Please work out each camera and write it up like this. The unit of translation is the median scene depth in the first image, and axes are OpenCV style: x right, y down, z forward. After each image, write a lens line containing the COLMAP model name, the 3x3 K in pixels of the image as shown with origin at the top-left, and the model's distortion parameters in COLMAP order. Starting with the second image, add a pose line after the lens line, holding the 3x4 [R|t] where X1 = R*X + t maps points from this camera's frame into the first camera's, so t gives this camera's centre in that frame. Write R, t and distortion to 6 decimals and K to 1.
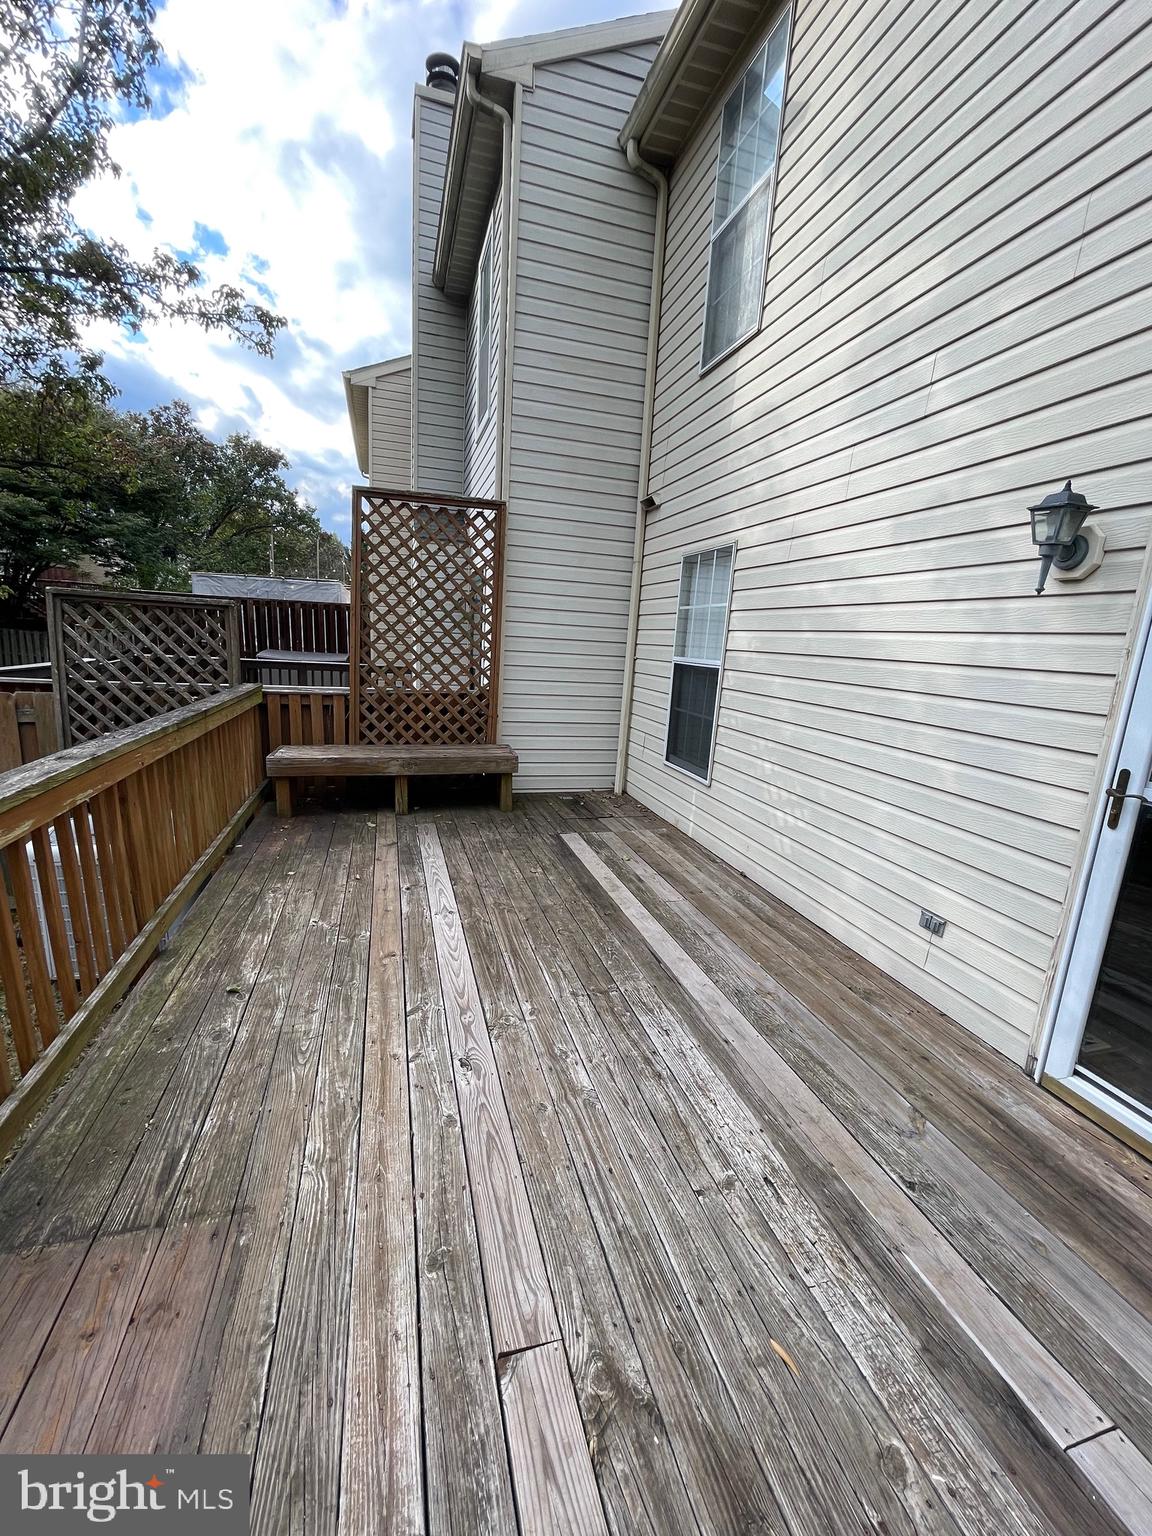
lens RADIAL K [[626.1, 0, 576.0], [0, 626.1, 768.0], [0, 0, 1]] dist [0.000138, 0.000070]
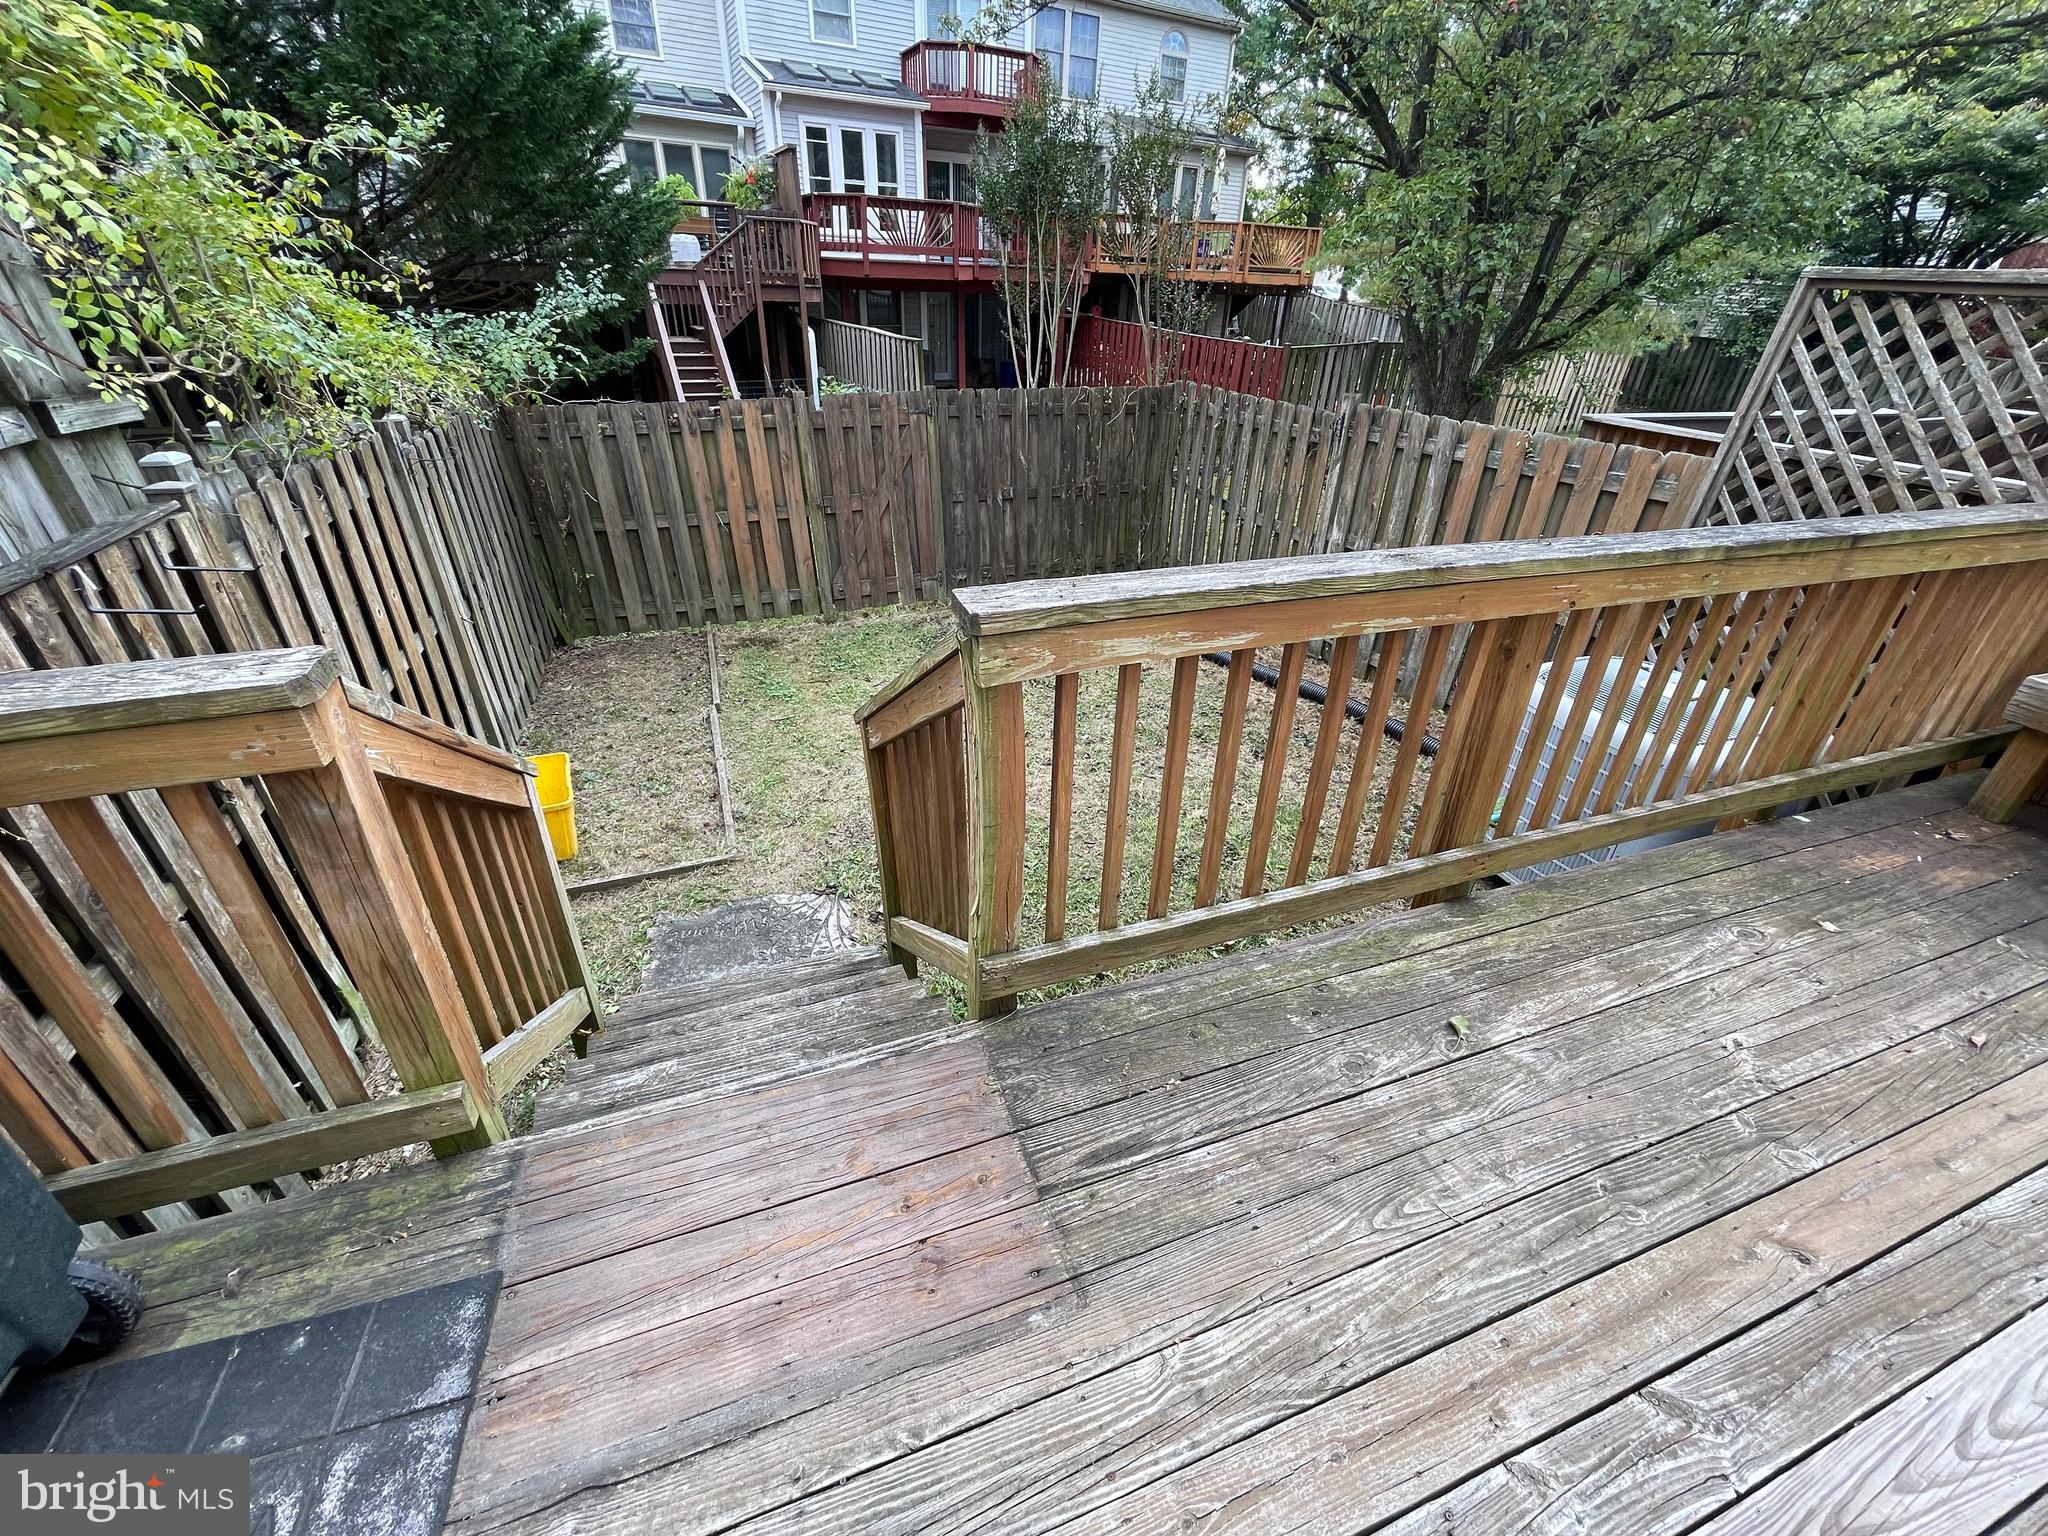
lens RADIAL K [[834.8, 0, 1024.0], [0, 834.8, 768.0], [0, 0, 1]] dist [0.000138, 0.000070]
pose [[0.064885, 0.452180, -0.889563, 0.000257], [-0.227942, 0.874590, 0.427943, -0.091605], [0.971510, 0.175002, 0.159818, 0.456374]]
